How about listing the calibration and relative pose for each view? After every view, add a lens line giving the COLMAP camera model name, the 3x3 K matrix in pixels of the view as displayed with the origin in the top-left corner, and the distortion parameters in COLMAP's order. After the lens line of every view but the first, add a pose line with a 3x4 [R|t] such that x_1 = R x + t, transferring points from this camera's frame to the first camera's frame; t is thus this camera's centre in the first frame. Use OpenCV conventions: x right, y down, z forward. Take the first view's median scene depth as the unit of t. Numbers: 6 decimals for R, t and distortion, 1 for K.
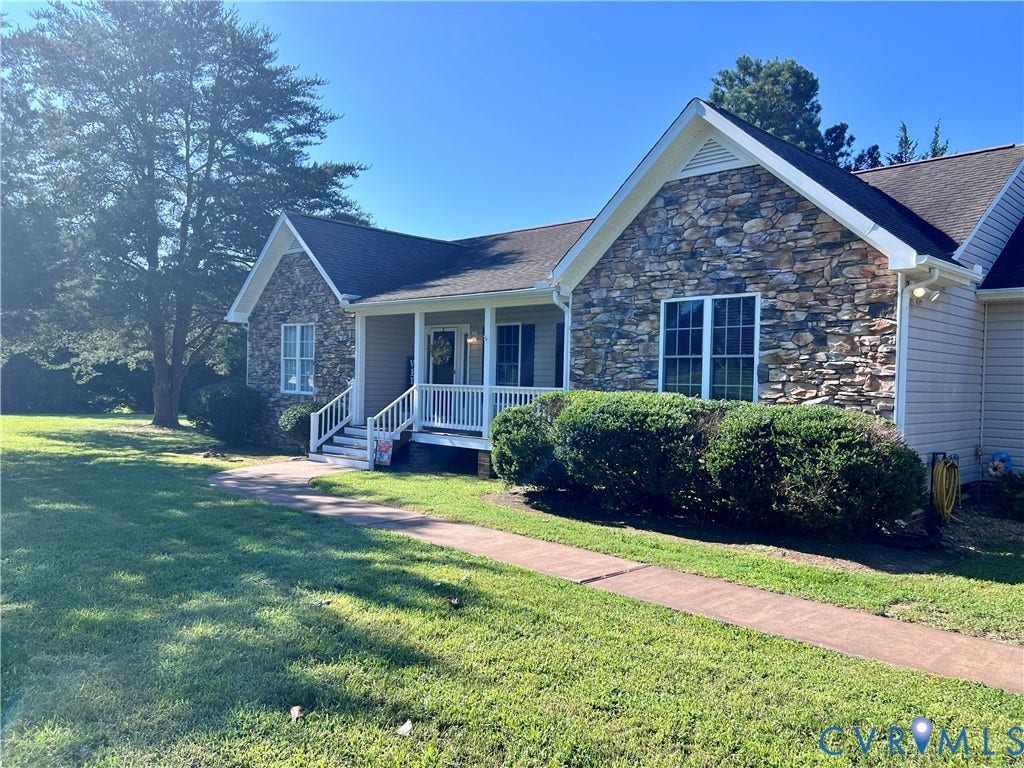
lens RADIAL K [[773.8, 0, 514.3], [0, 773.8, 390.5], [0, 0, 1]] dist [0.091522, -0.112080]
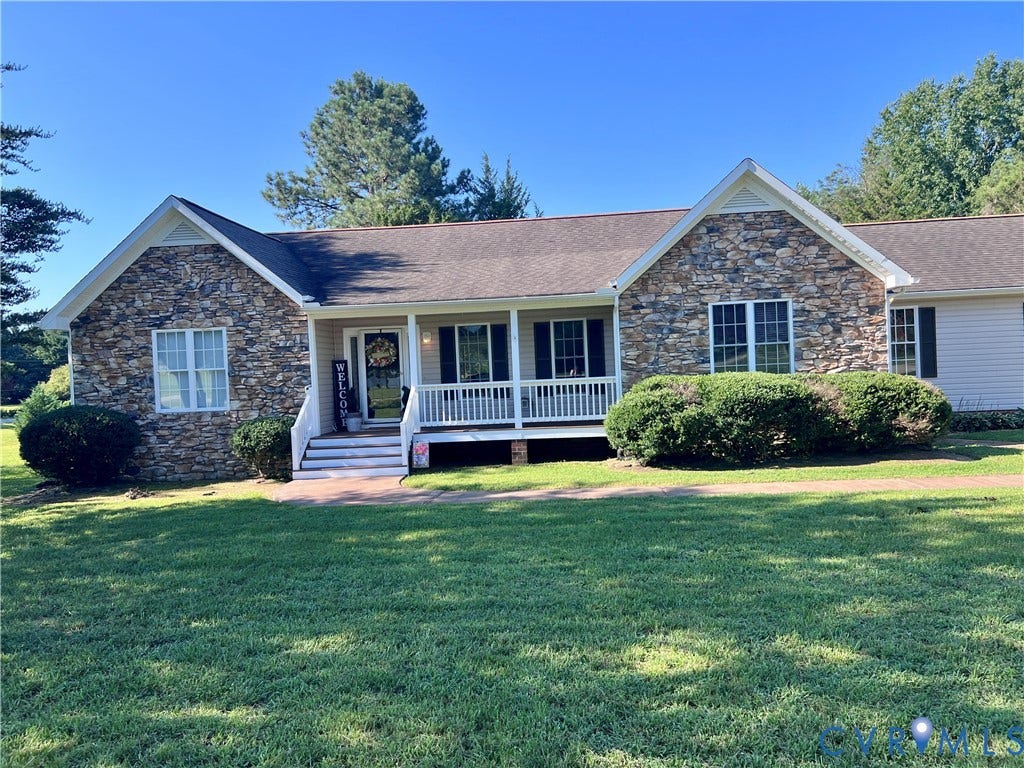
lens RADIAL K [[768.6, 0, 517.3], [0, 768.6, 386.8], [0, 0, 1]] dist [0.056718, -0.064596]
pose [[0.761989, -0.074284, 0.643315, -0.952602], [0.071795, 0.996966, 0.030081, -0.039235], [-0.643598, 0.023265, 0.765010, 0.216070]]
